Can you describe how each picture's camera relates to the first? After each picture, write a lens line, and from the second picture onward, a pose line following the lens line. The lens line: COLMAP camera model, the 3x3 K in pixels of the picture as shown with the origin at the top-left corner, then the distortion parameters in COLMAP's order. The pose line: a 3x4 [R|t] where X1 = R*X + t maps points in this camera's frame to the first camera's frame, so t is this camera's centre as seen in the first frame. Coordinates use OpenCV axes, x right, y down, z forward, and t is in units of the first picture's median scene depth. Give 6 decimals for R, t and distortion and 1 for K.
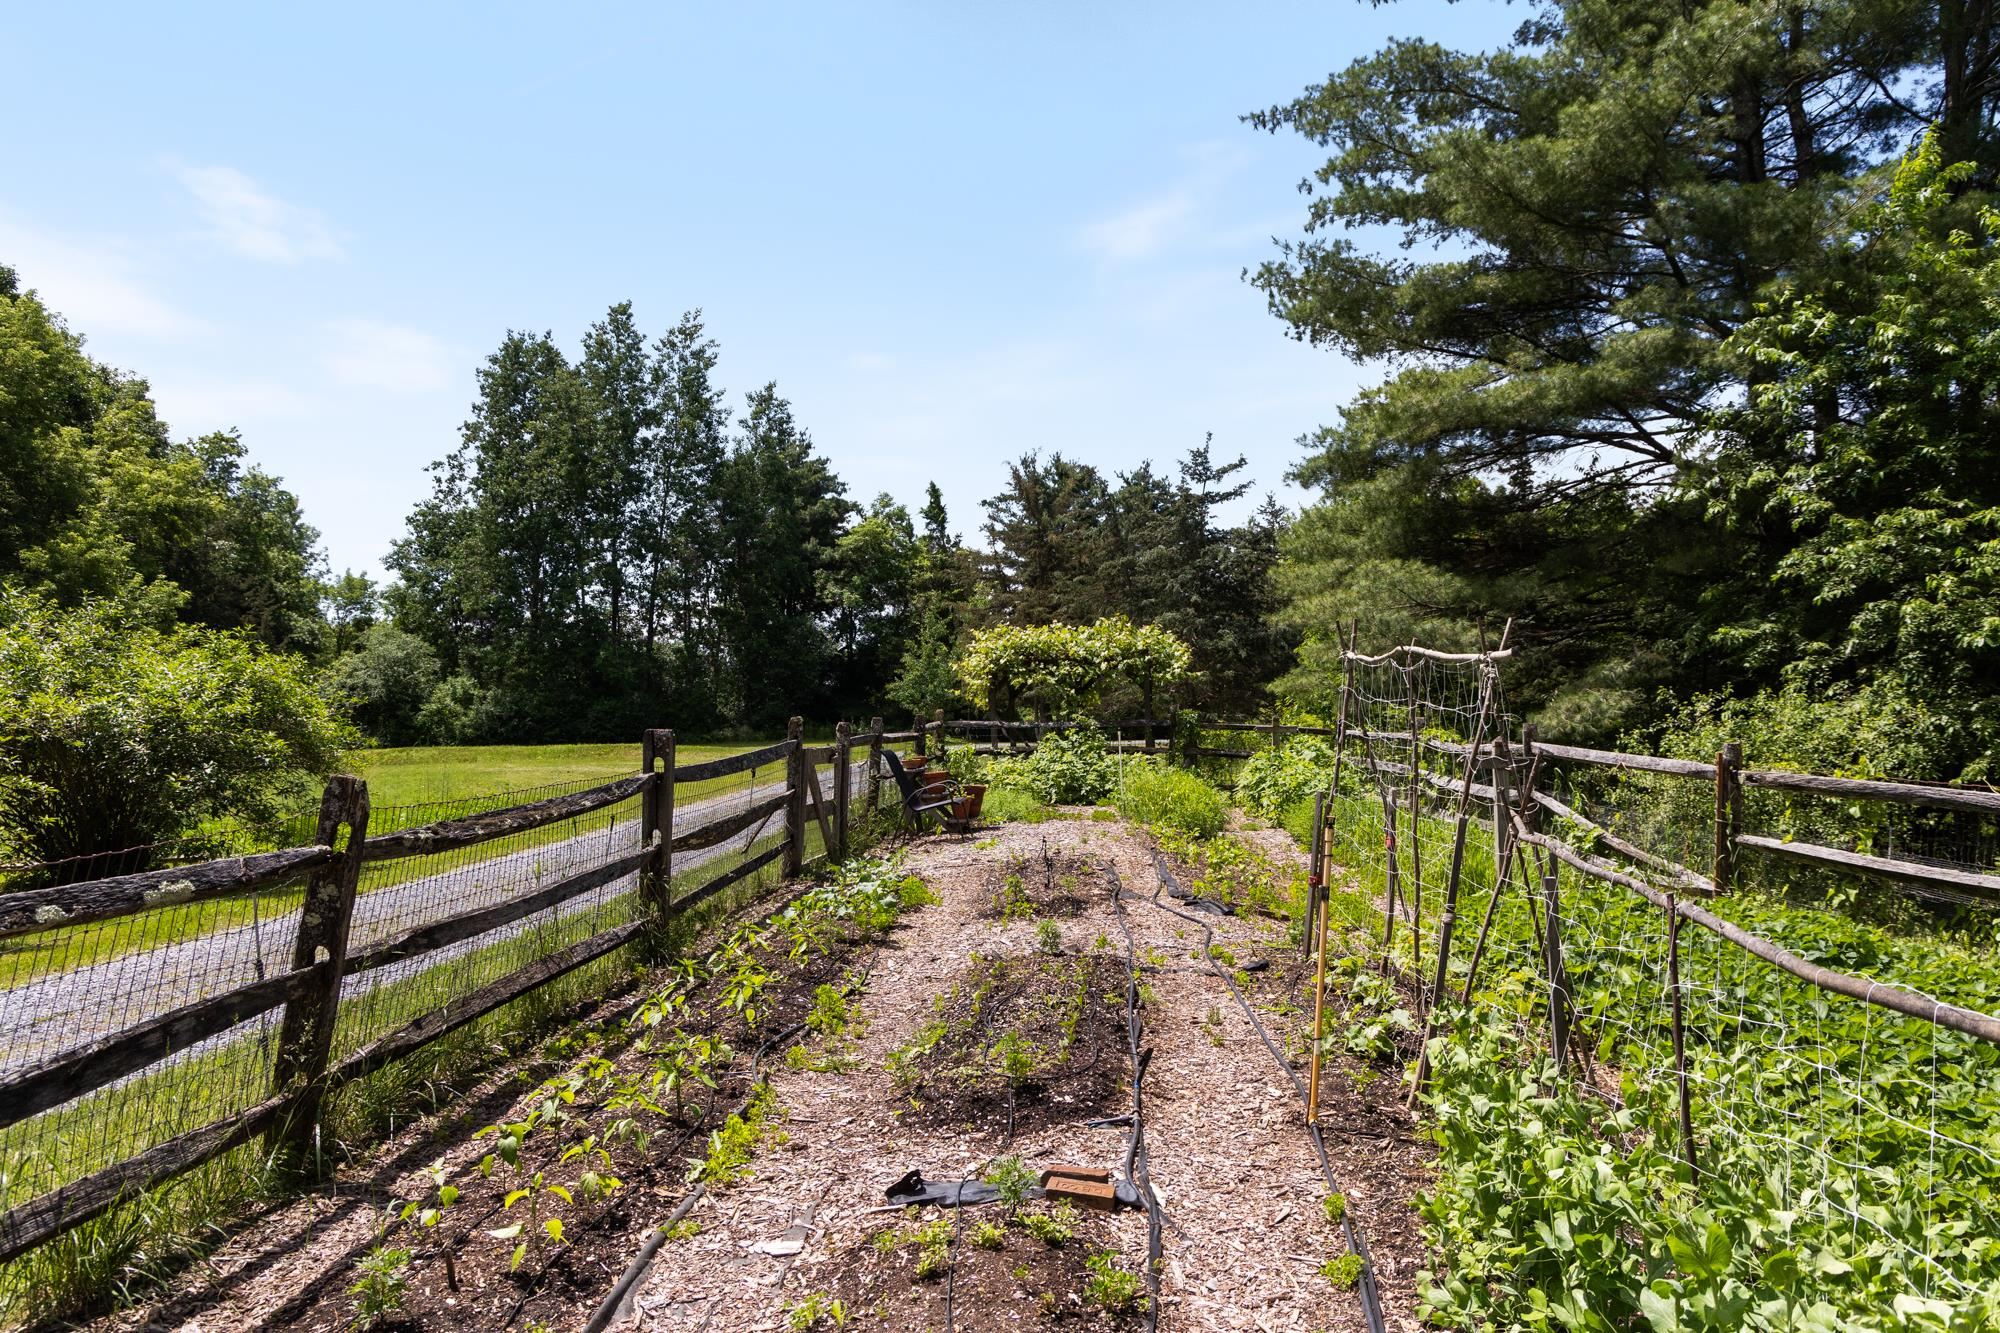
lens RADIAL K [[1295.1, 0, 1010.0], [0, 1295.1, 651.9], [0, 0, 1]] dist [0.003416, -0.013402]
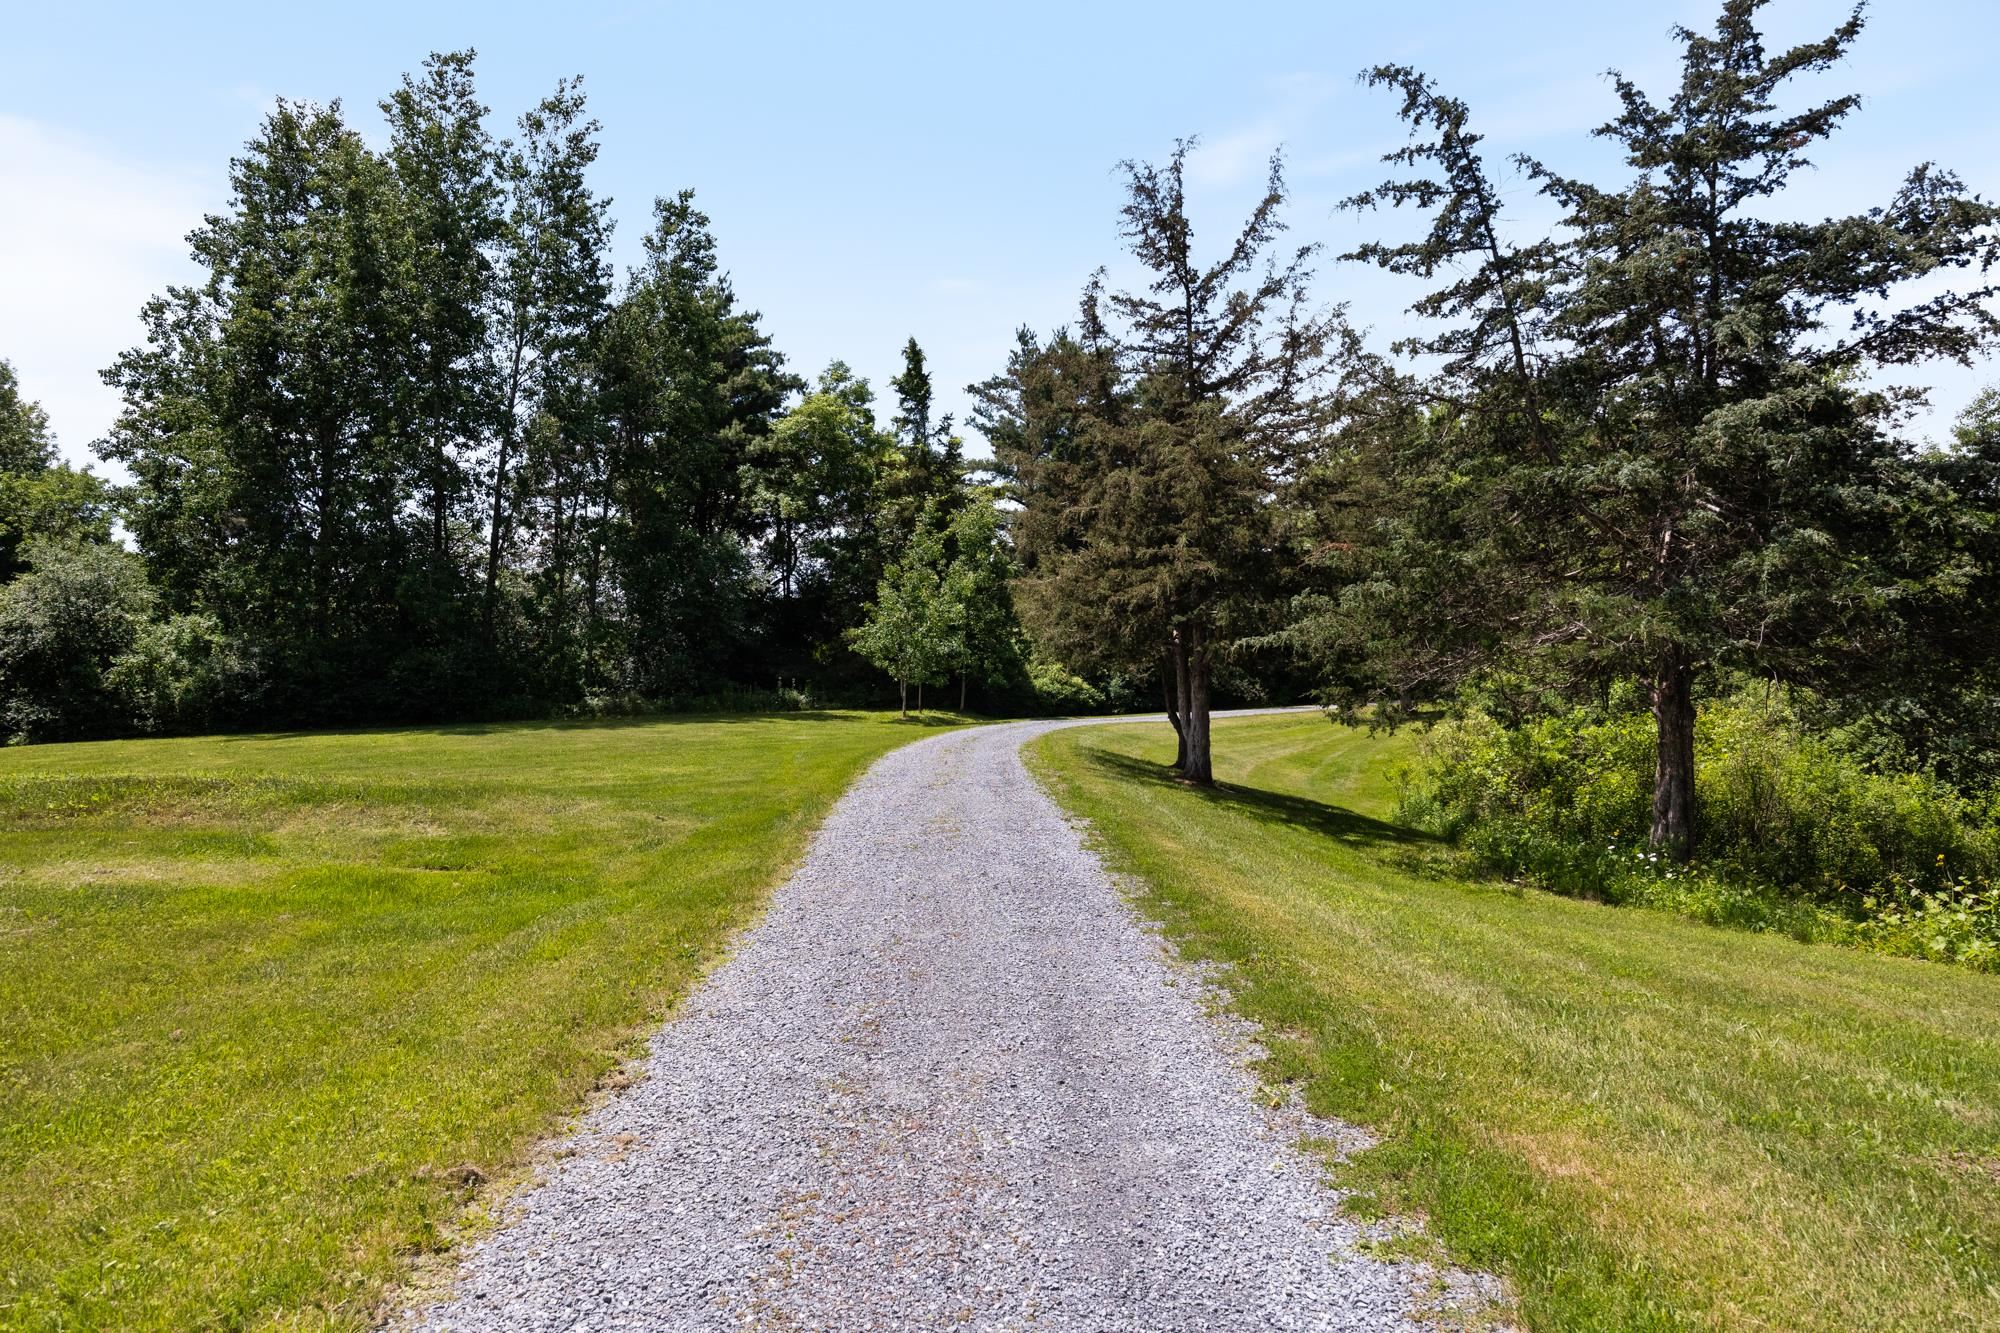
lens RADIAL K [[1355.4, 0, 994.8], [0, 1355.4, 657.3], [0, 0, 1]] dist [-0.004987, 0.000012]
pose [[0.999457, 0.006247, 0.032346, -0.037357], [-0.007519, 0.999197, 0.039343, 0.009745], [-0.032074, -0.039565, 0.998702, 0.275444]]
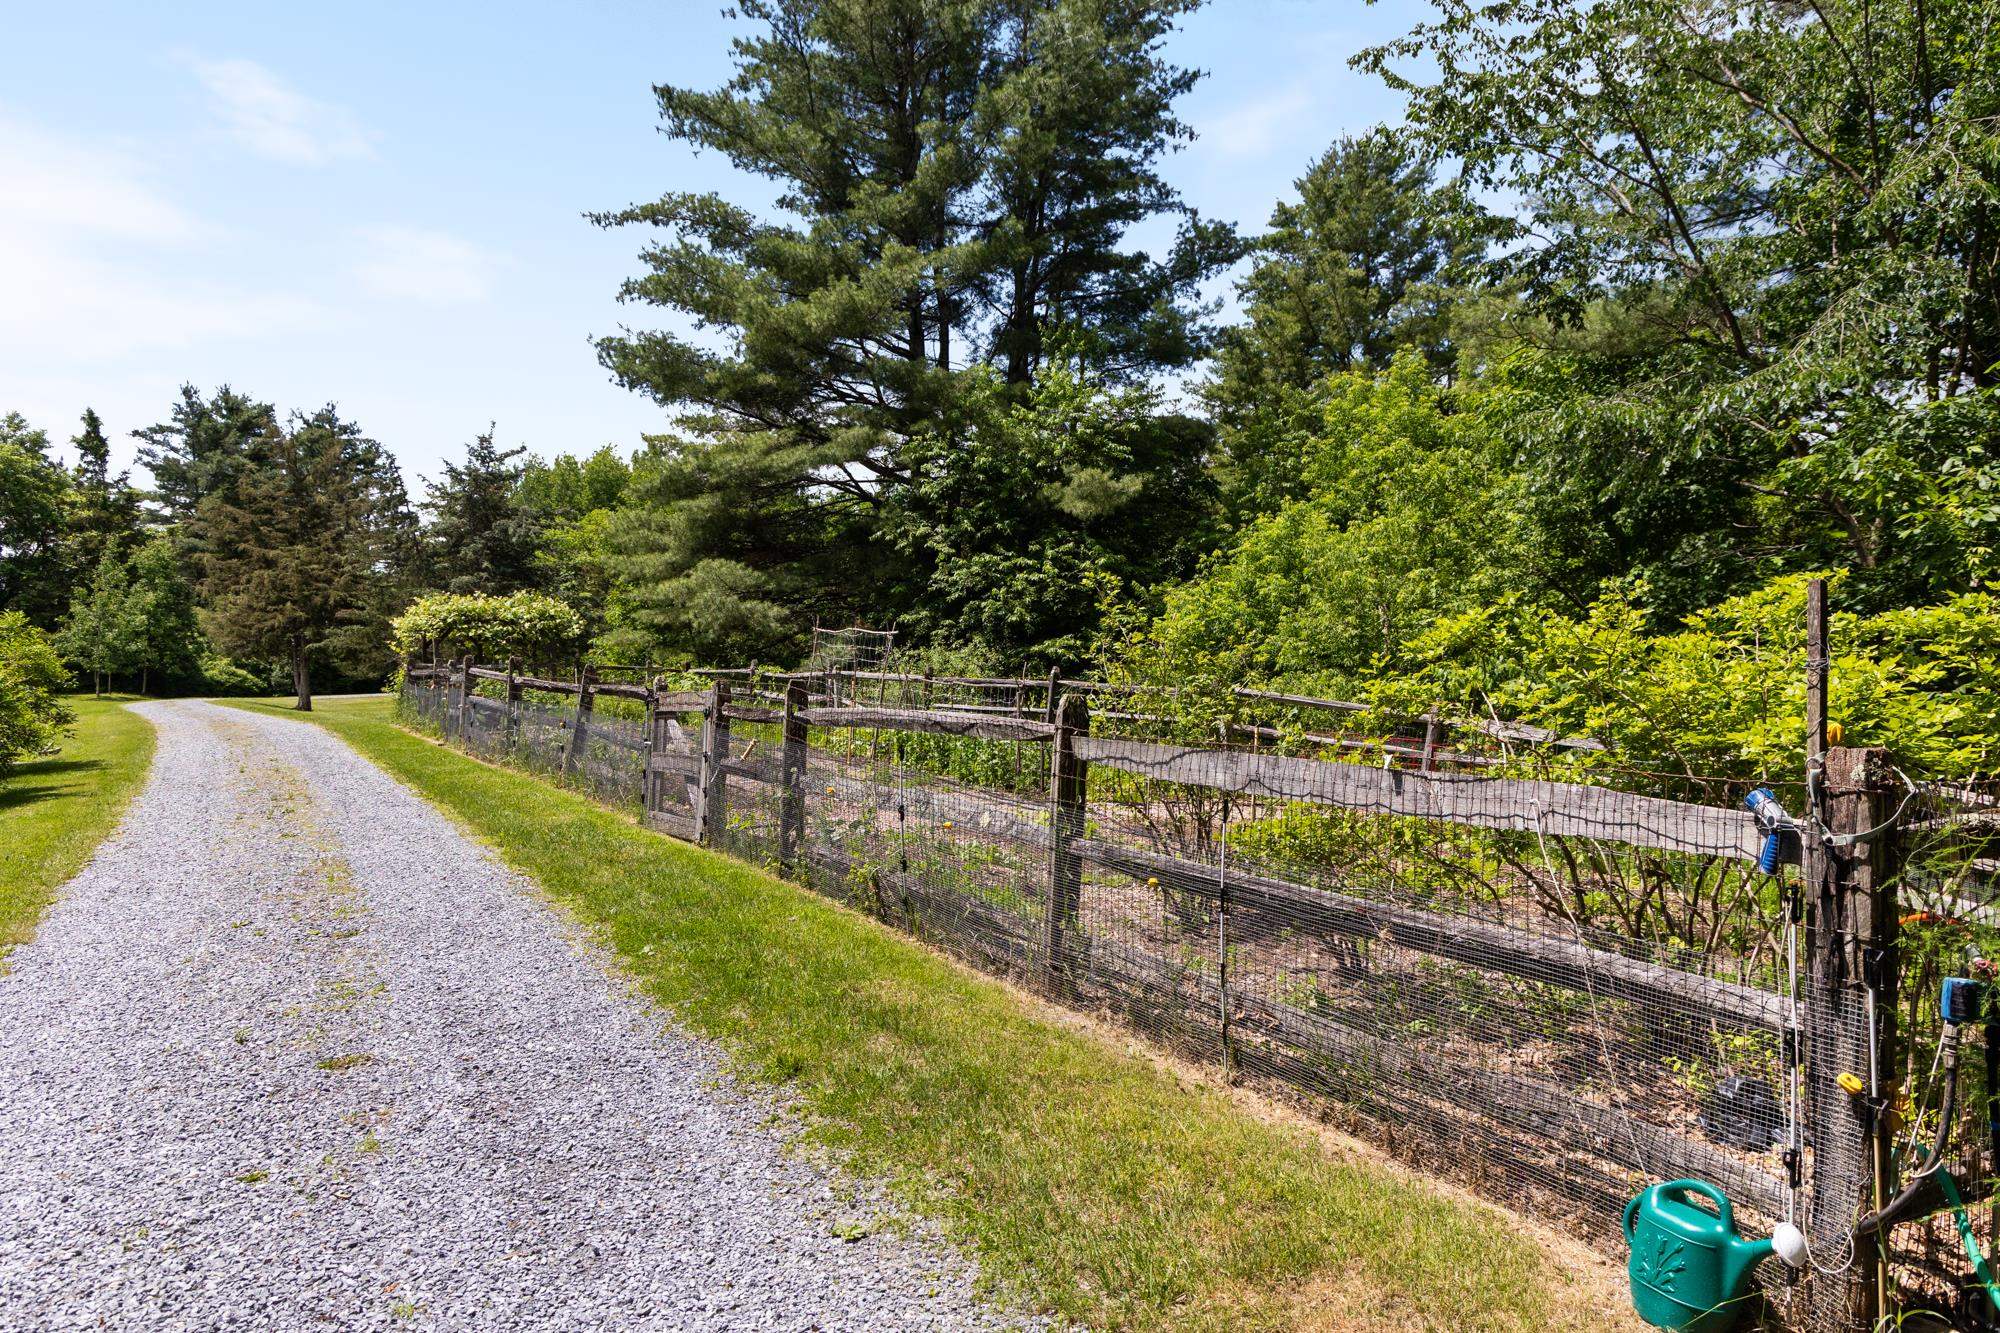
lens RADIAL K [[1295.1, 0, 1002.4], [0, 1295.1, 679.0], [0, 0, 1]] dist [0.003416, -0.013402]
pose [[0.811931, -0.009112, 0.583682, -0.071589], [-0.023070, 0.998596, 0.047681, -0.002200], [-0.583297, -0.052179, 0.810581, -0.101424]]
